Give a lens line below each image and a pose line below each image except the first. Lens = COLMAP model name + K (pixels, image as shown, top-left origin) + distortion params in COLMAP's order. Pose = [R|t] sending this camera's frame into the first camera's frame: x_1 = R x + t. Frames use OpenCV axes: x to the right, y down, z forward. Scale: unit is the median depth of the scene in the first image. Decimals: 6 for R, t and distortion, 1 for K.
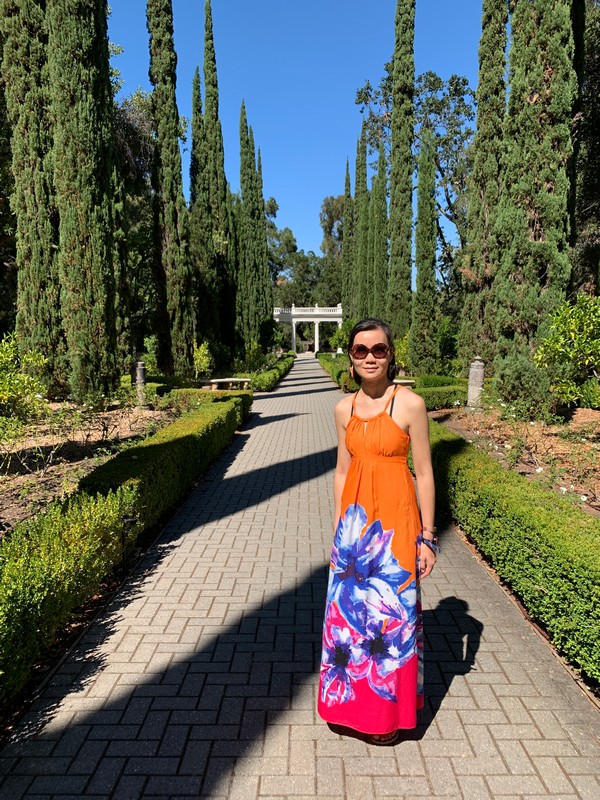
lens RADIAL K [[602.7, 0, 305.9], [0, 602.7, 387.0], [0, 0, 1]] dist [0.085615, -0.000460]
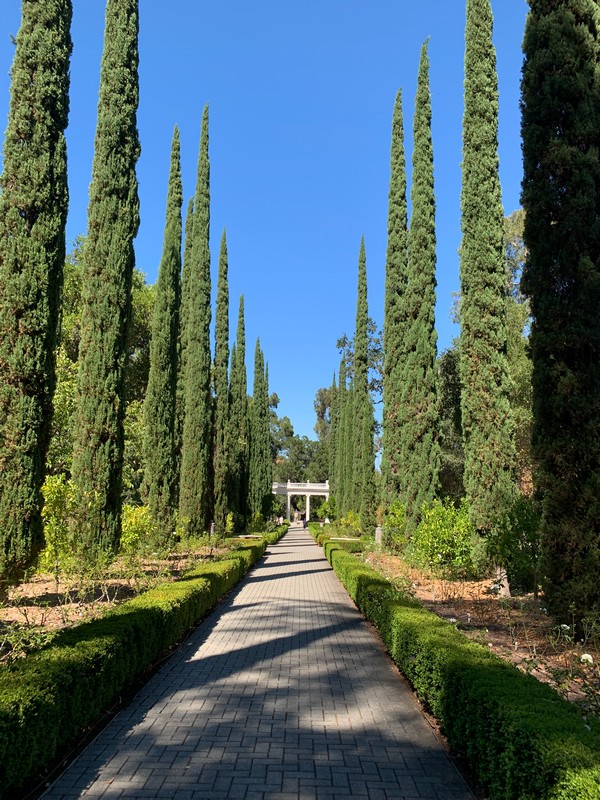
lens RADIAL K [[602.7, 0, 305.9], [0, 602.7, 387.0], [0, 0, 1]] dist [0.085615, -0.000460]
pose [[0.999642, 0.026471, 0.003848, 0.003863], [-0.024410, 0.961567, -0.273482, 0.015590], [-0.010939, 0.273291, 0.961869, -0.245508]]
